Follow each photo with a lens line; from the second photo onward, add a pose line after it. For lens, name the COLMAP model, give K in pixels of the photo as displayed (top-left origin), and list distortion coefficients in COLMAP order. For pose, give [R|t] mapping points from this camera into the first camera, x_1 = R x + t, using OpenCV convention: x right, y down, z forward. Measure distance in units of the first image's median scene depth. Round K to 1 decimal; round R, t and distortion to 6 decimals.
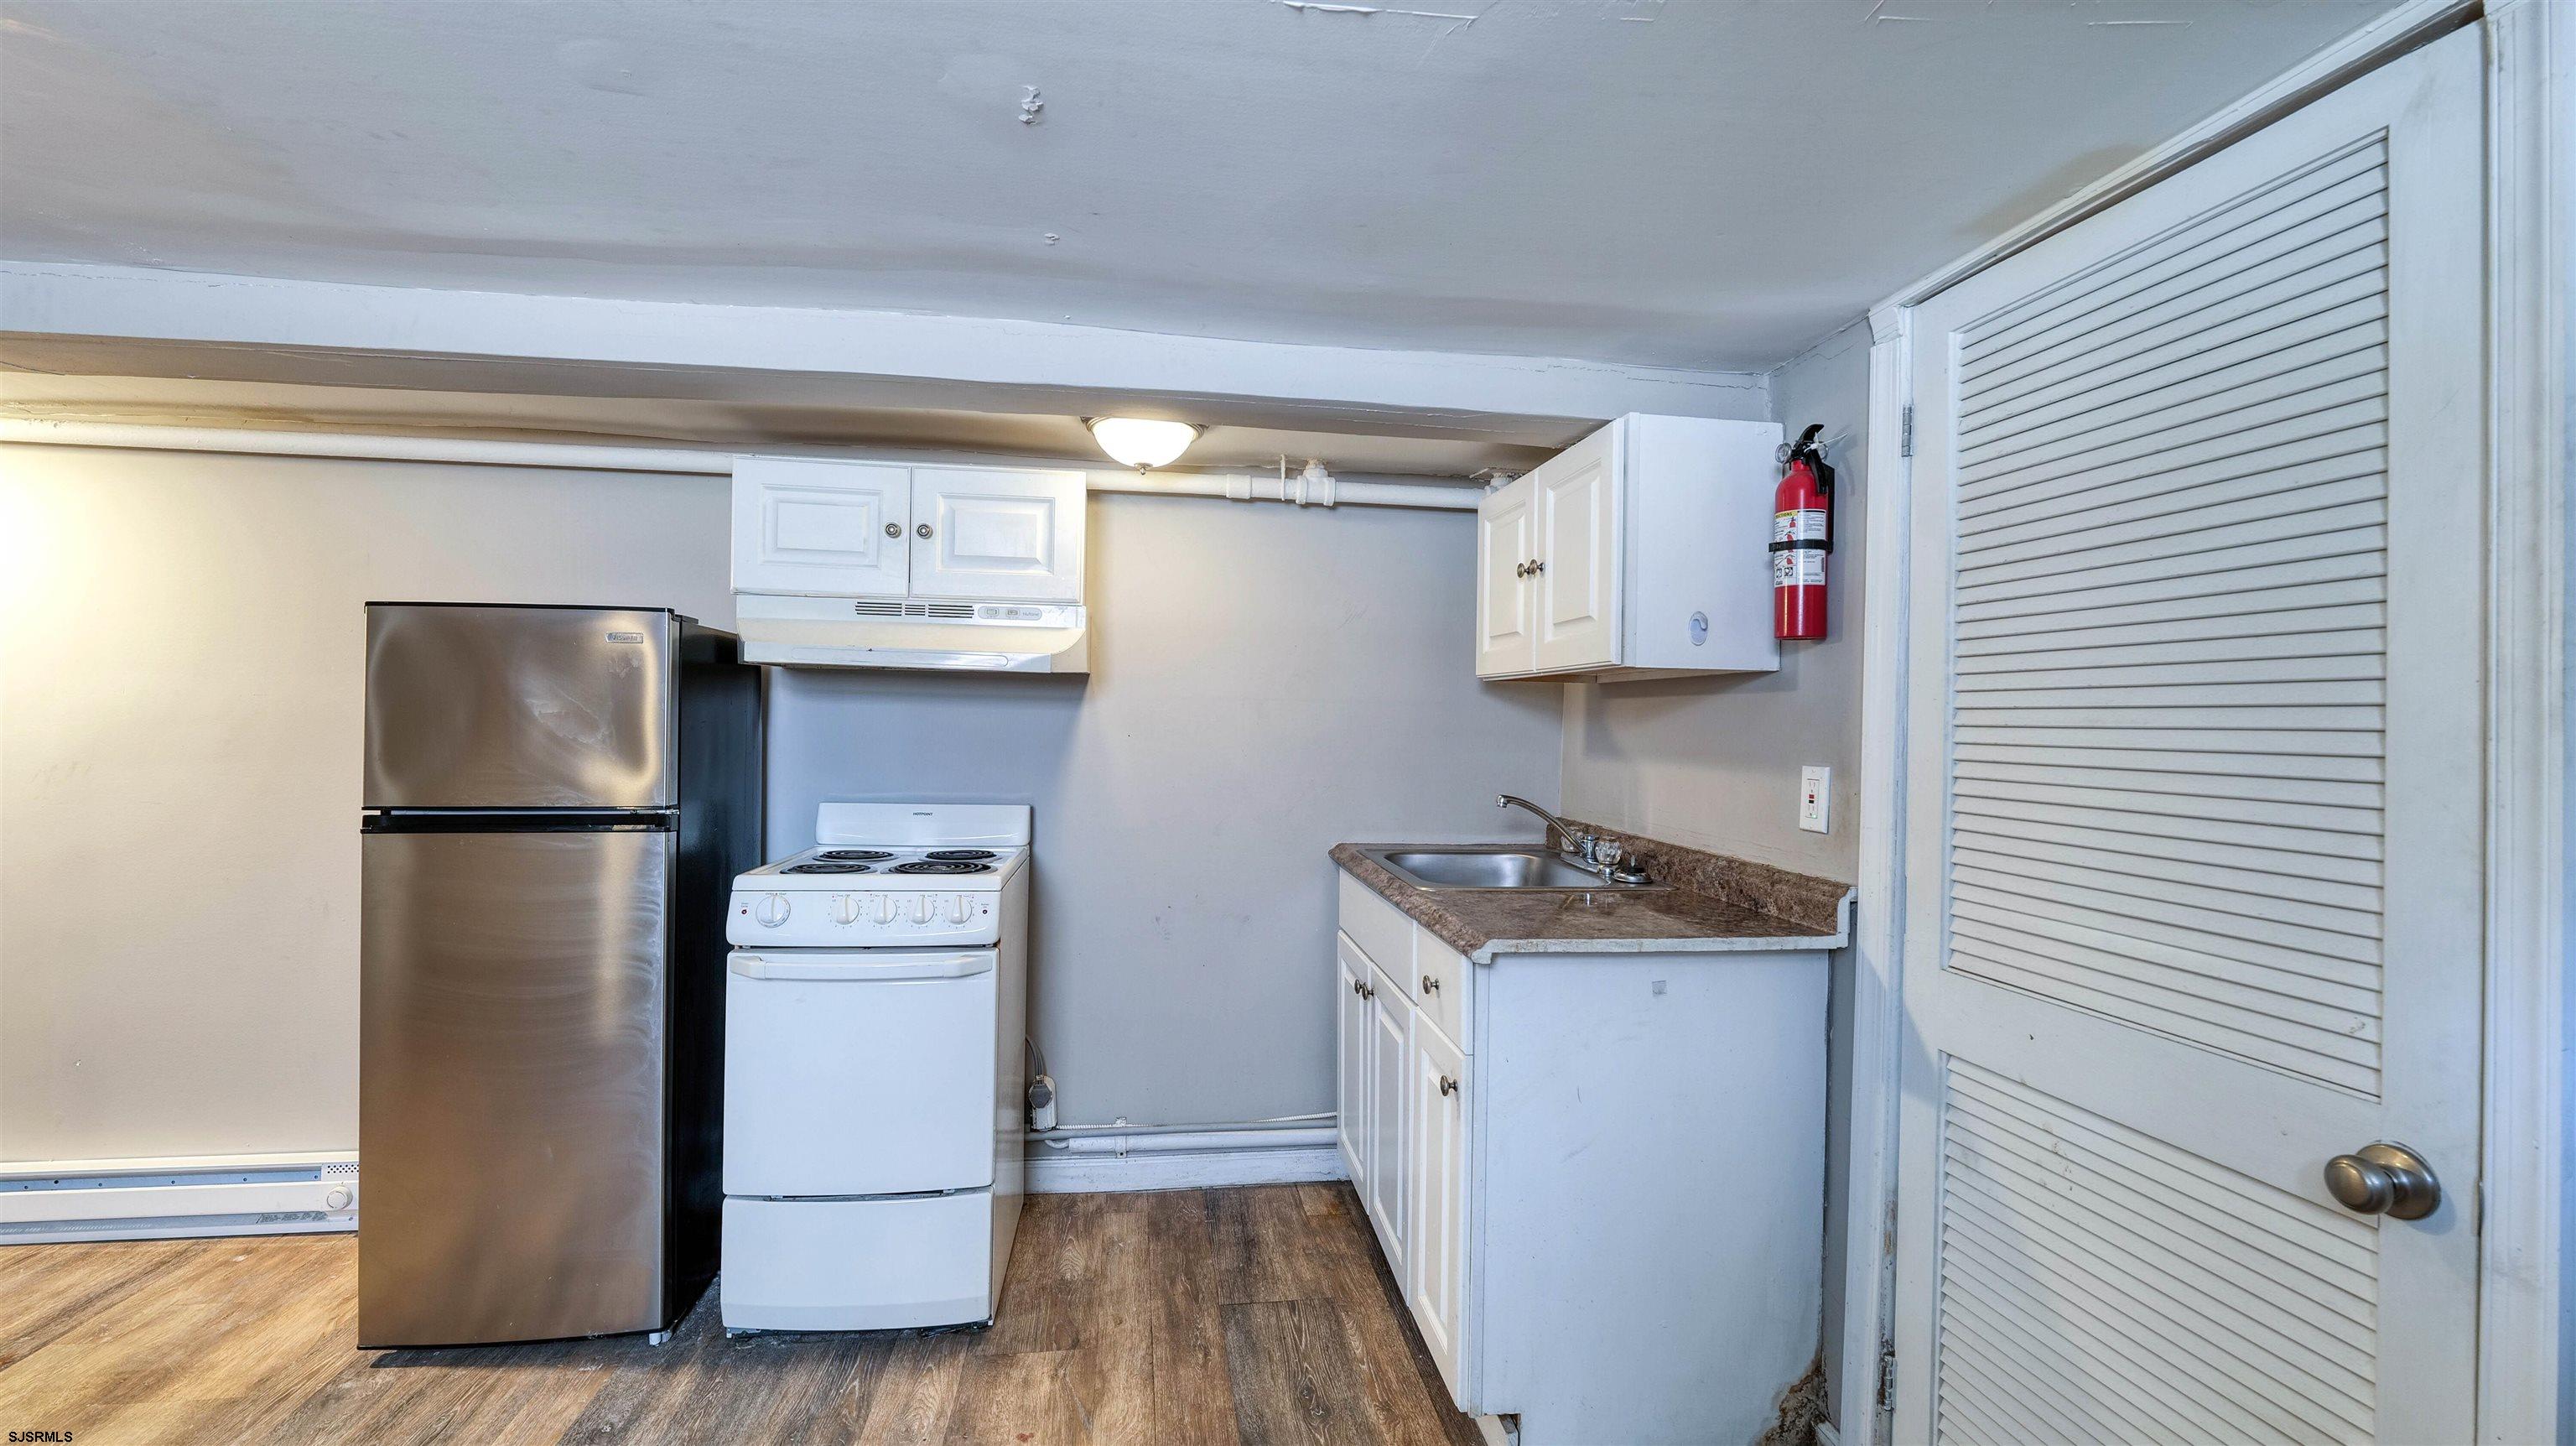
lens RADIAL K [[1048.2, 0, 1276.4], [0, 1048.2, 718.3], [0, 0, 1]] dist [-0.011408, 0.000330]
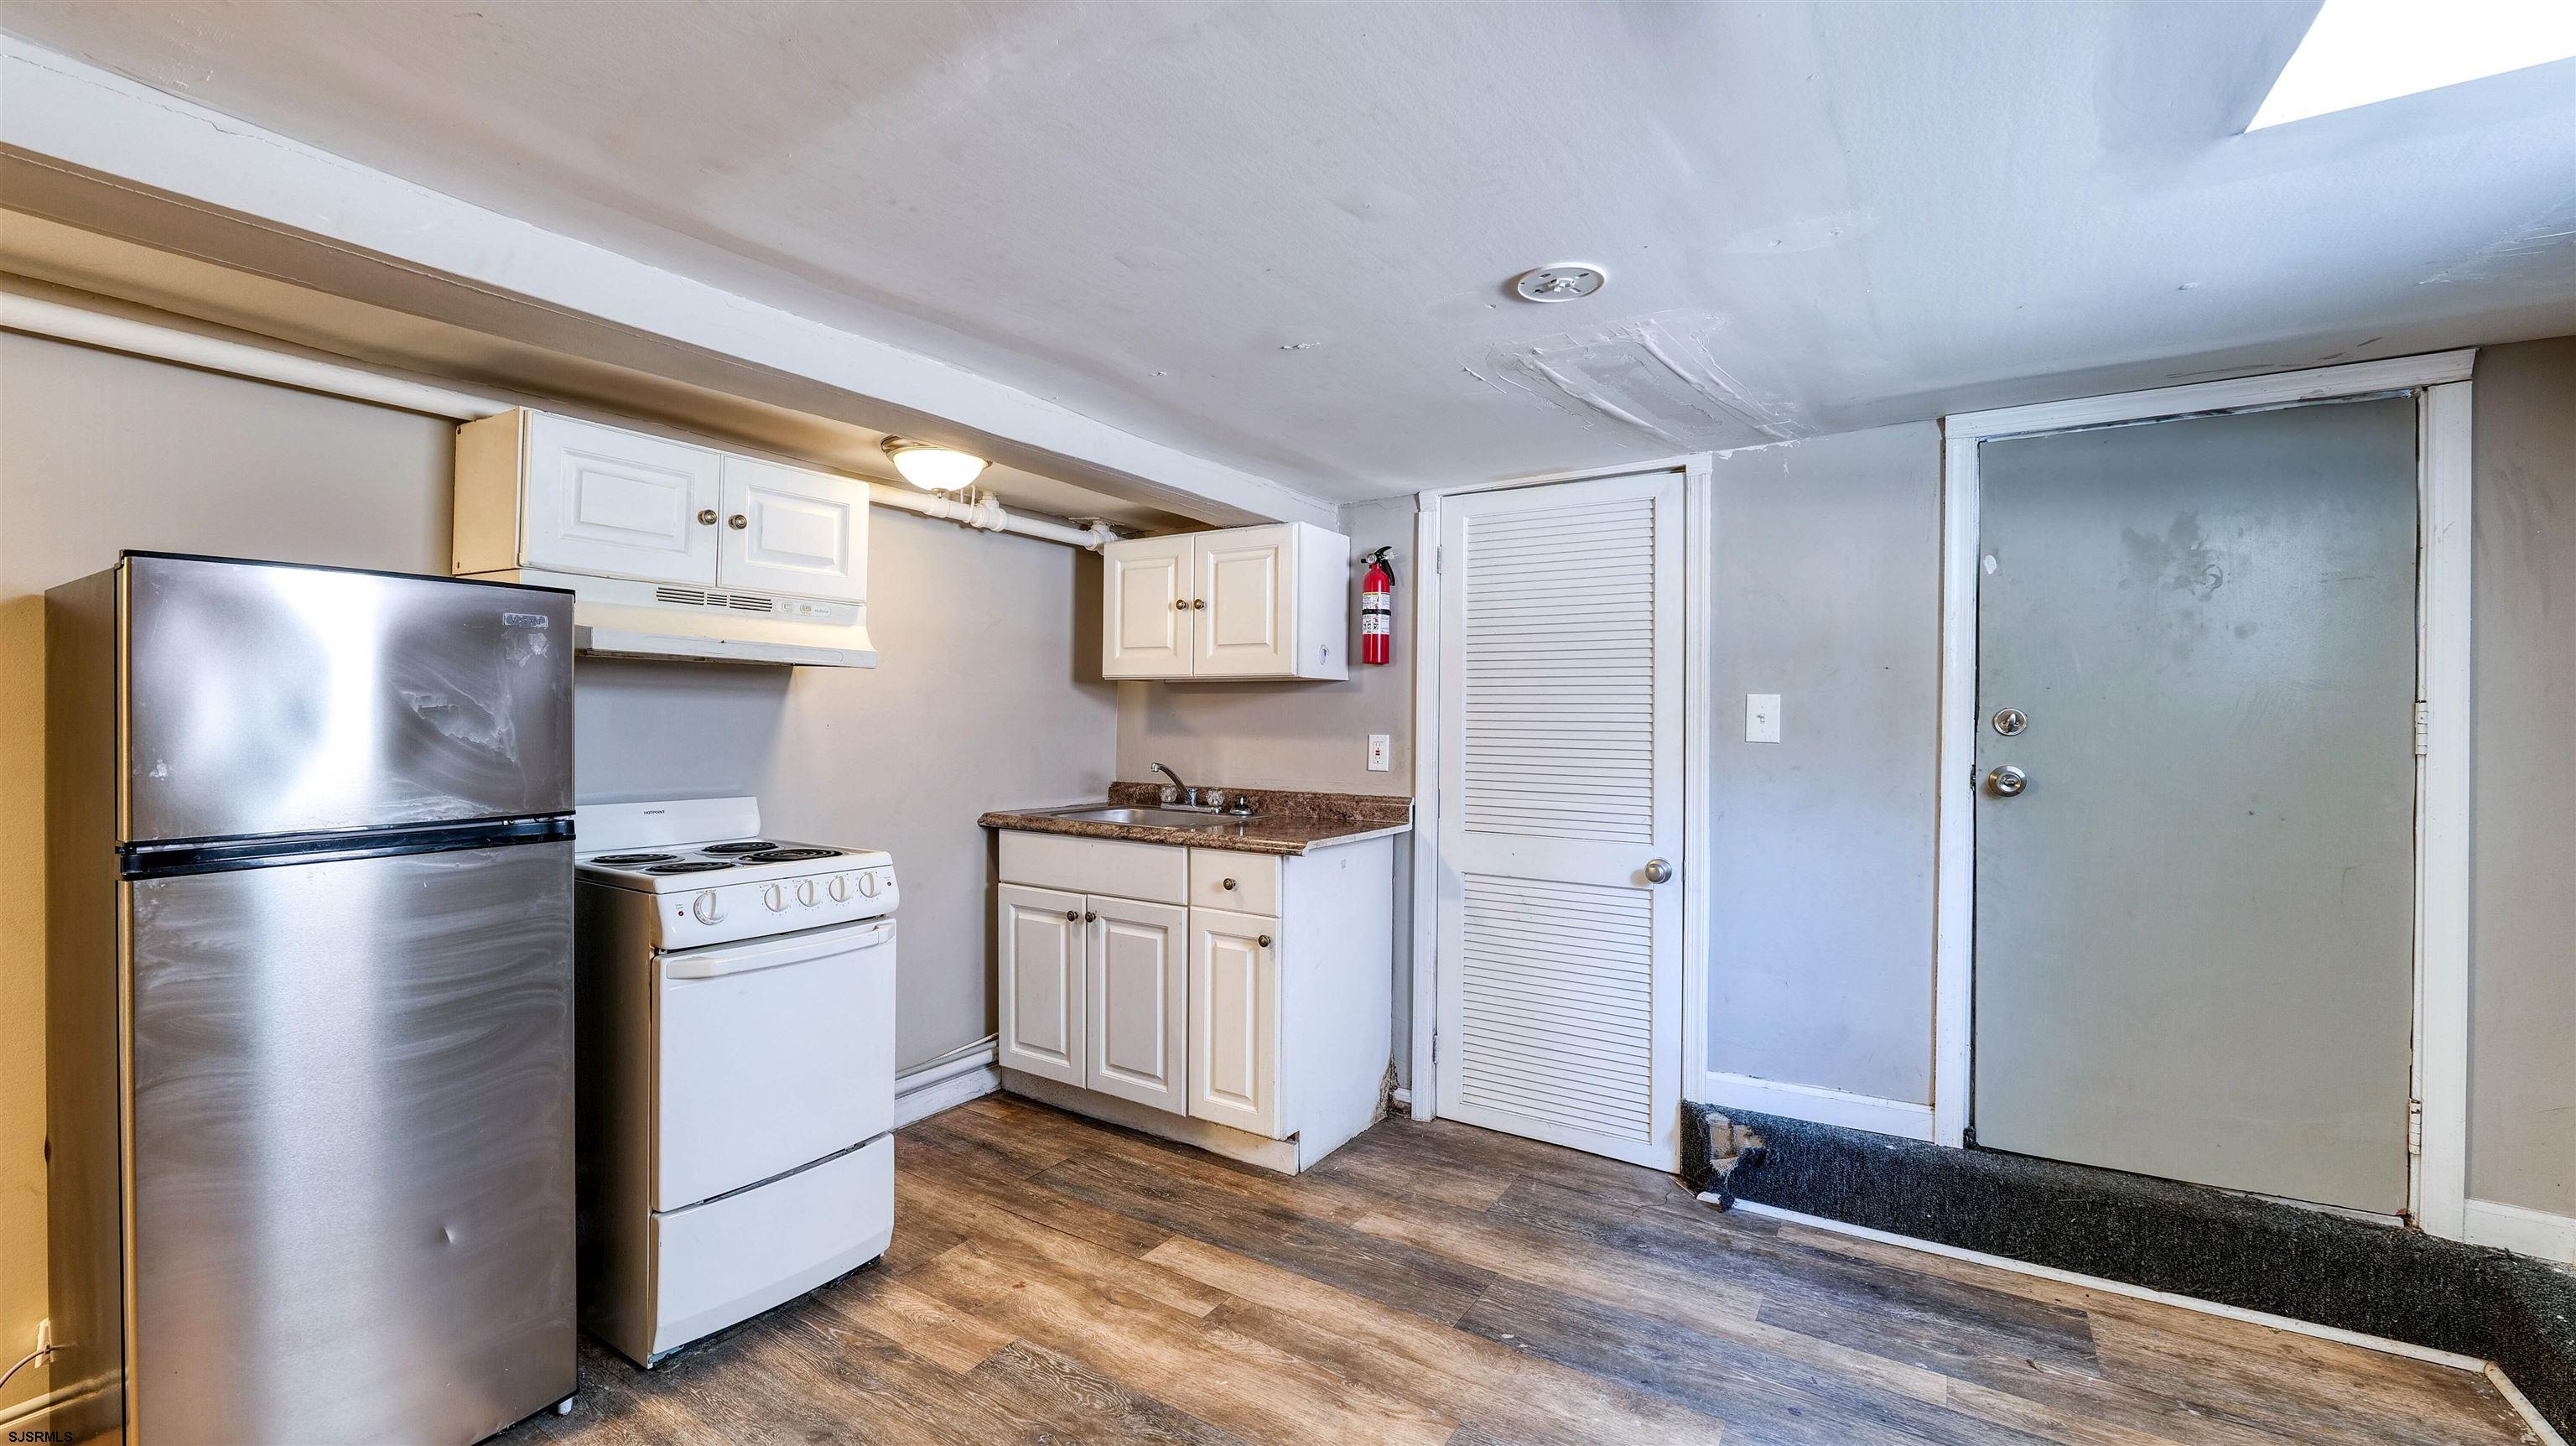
lens RADIAL K [[1048.2, 0, 1276.4], [0, 1048.2, 718.3], [0, 0, 1]] dist [-0.011408, 0.000330]
pose [[0.653647, -0.011738, 0.756708, -0.790746], [0.000559, 0.999887, 0.015028, -0.007704], [-0.756799, -0.009399, 0.653580, -0.037533]]
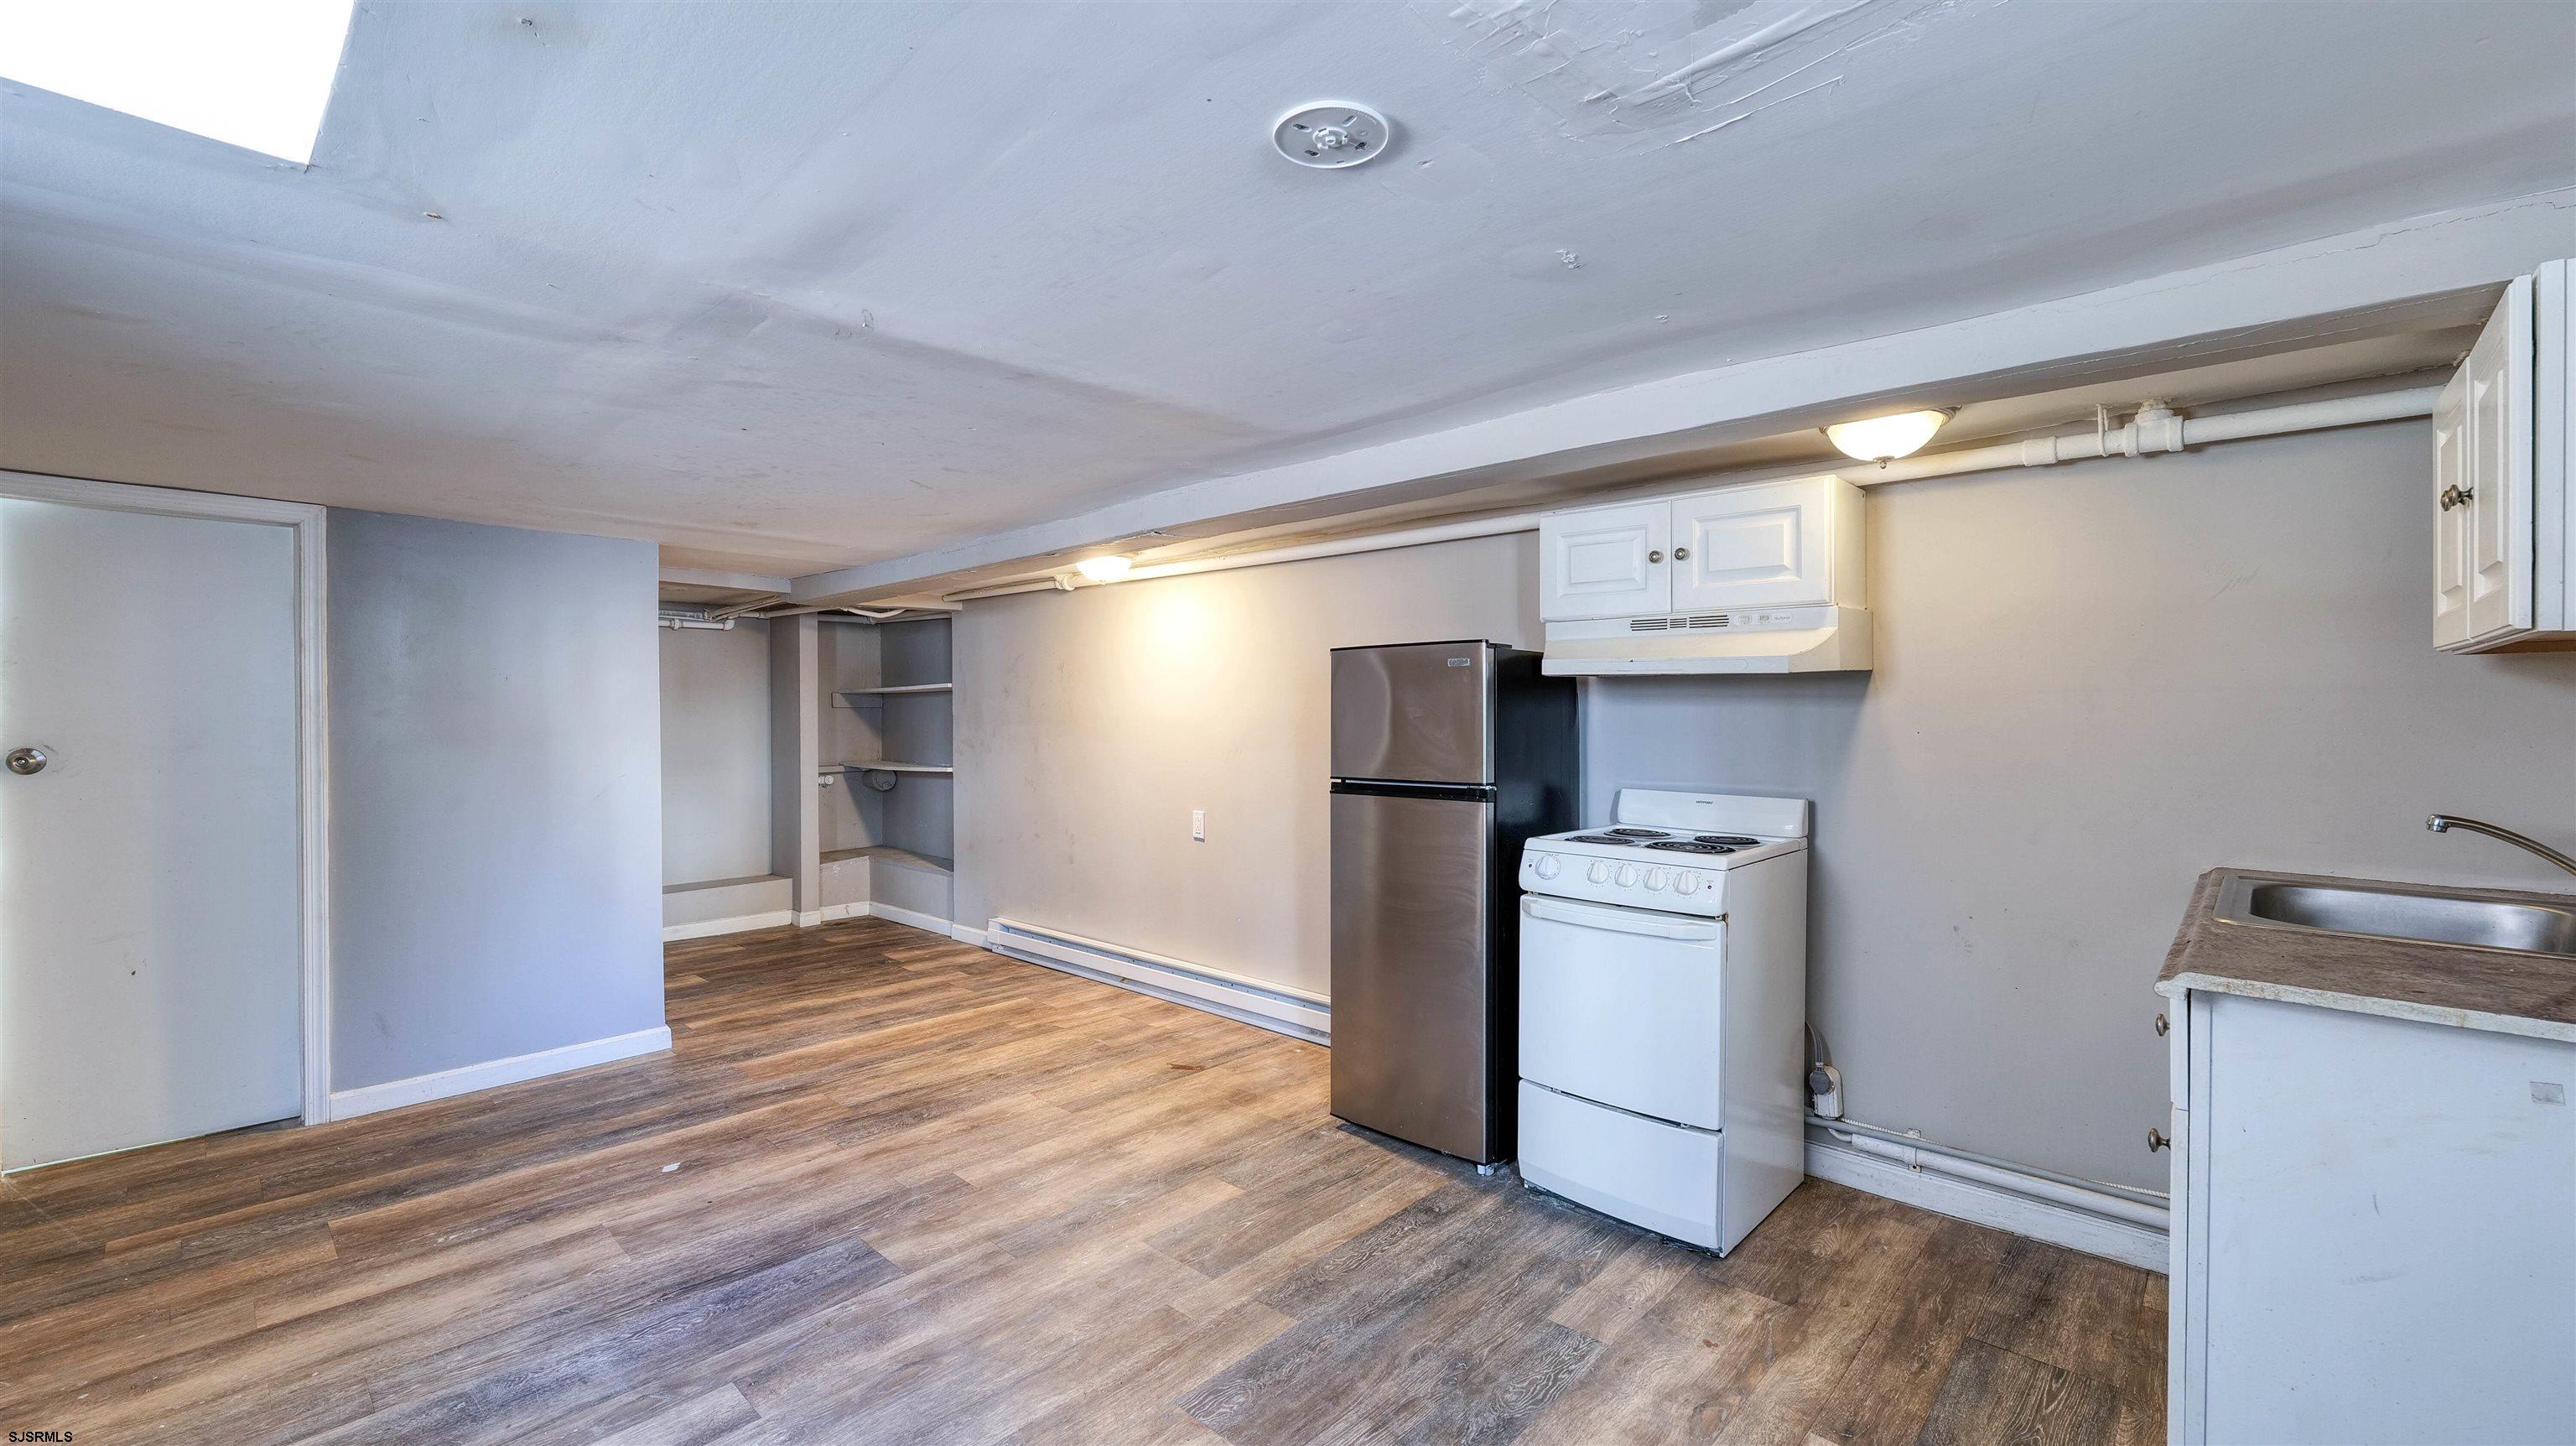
lens RADIAL K [[1048.2, 0, 1276.4], [0, 1048.2, 718.3], [0, 0, 1]] dist [-0.011408, 0.000330]
pose [[0.625280, -0.011009, -0.780323, 0.292256], [0.011424, 0.999922, -0.004952, 0.001831], [0.780317, -0.005818, 0.625358, -0.068322]]
